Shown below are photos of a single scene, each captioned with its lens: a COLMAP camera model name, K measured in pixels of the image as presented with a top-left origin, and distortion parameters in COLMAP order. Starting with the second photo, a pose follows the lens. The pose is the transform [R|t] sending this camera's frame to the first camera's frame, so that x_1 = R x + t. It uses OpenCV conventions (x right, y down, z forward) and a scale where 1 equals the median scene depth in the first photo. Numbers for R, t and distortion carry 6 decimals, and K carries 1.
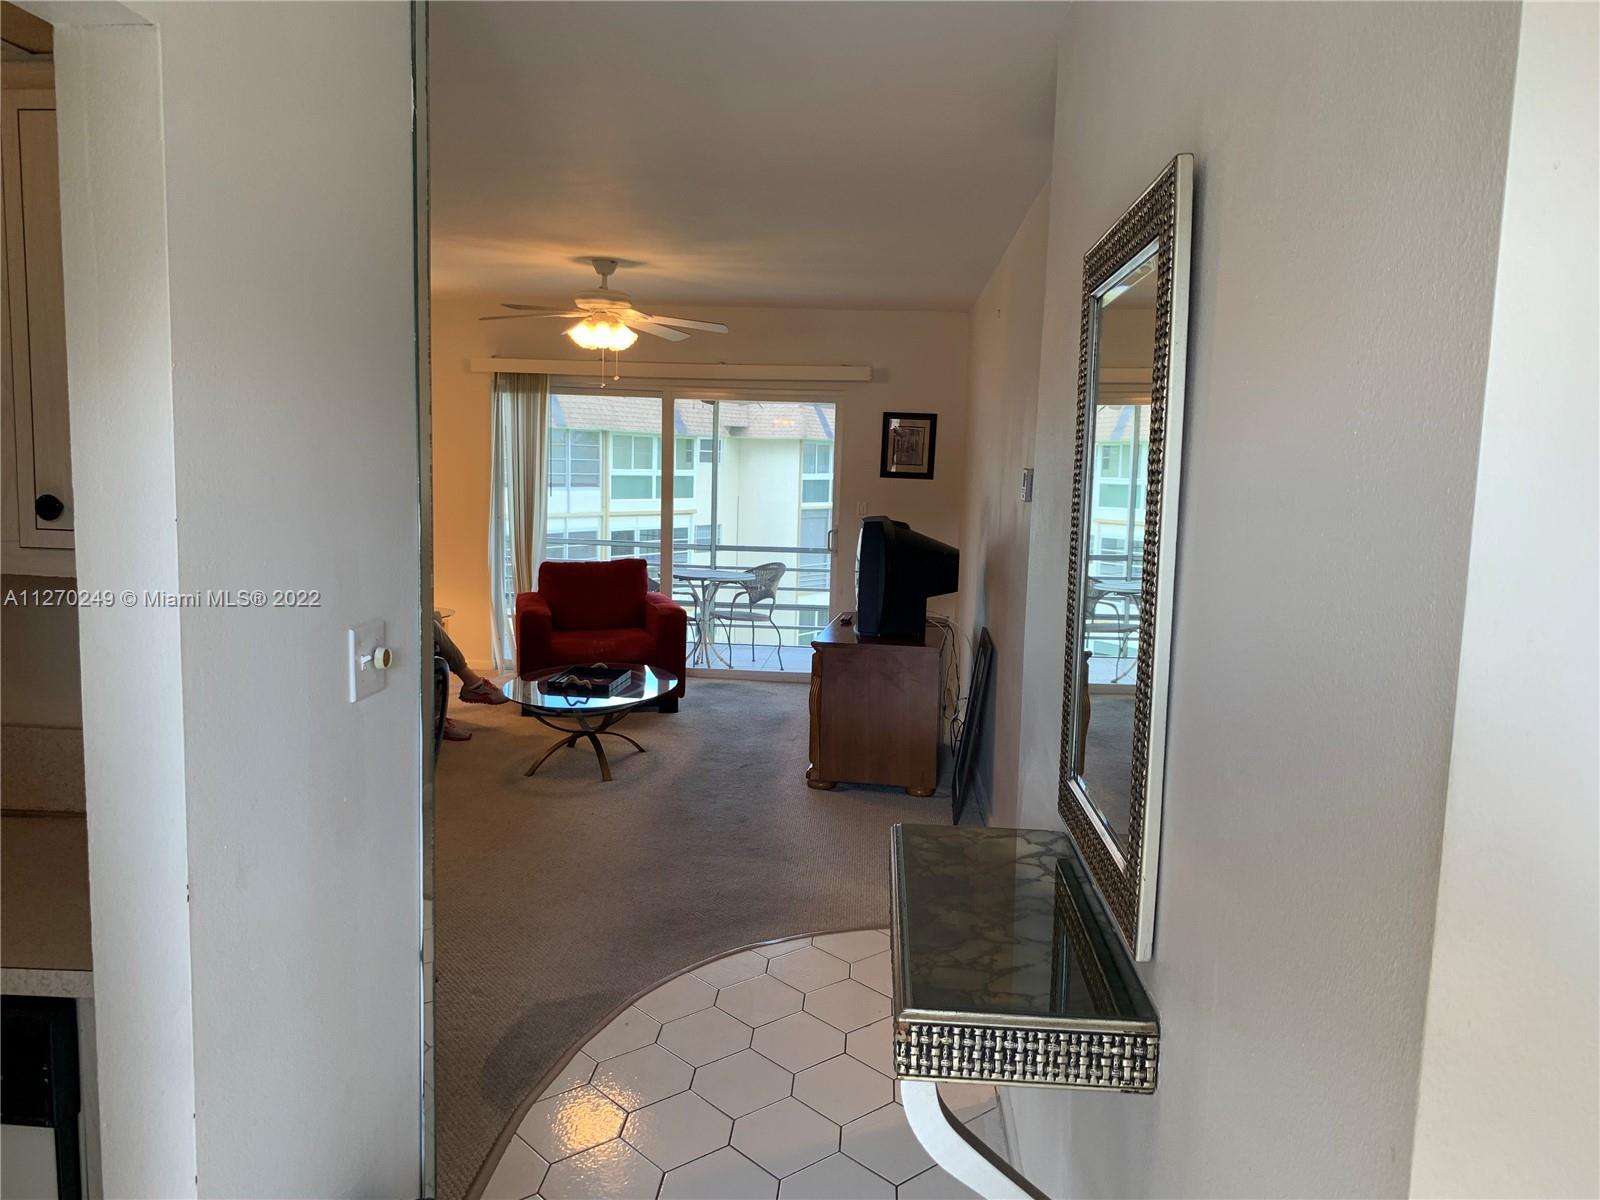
lens RADIAL K [[1228.4, 0, 816.3], [0, 1228.4, 604.0], [0, 0, 1]] dist [0.028696, -0.049338]
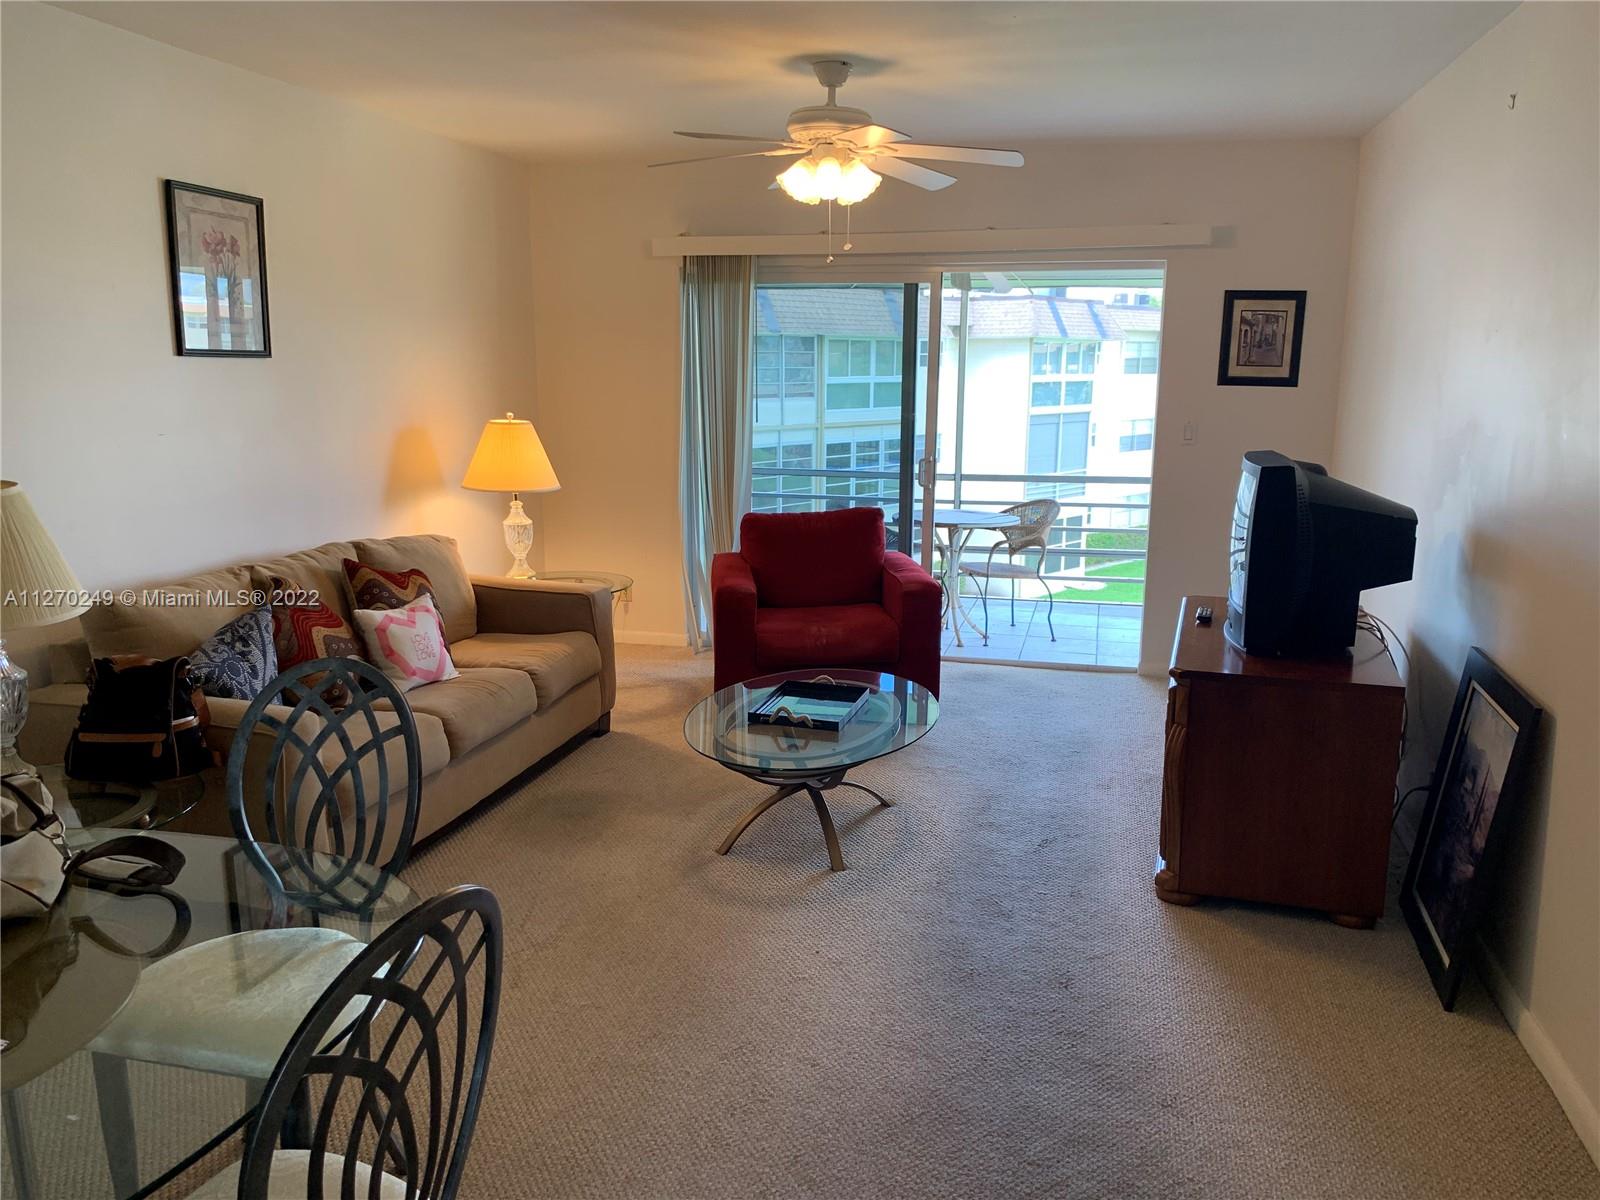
lens RADIAL K [[1228.4, 0, 786.5], [0, 1228.4, 608.7], [0, 0, 1]] dist [0.028696, -0.049338]
pose [[0.980854, 0.011868, -0.194382, -0.055520], [0.003703, 0.996824, 0.079547, -0.037038], [0.194709, -0.078744, 0.977695, 0.285401]]
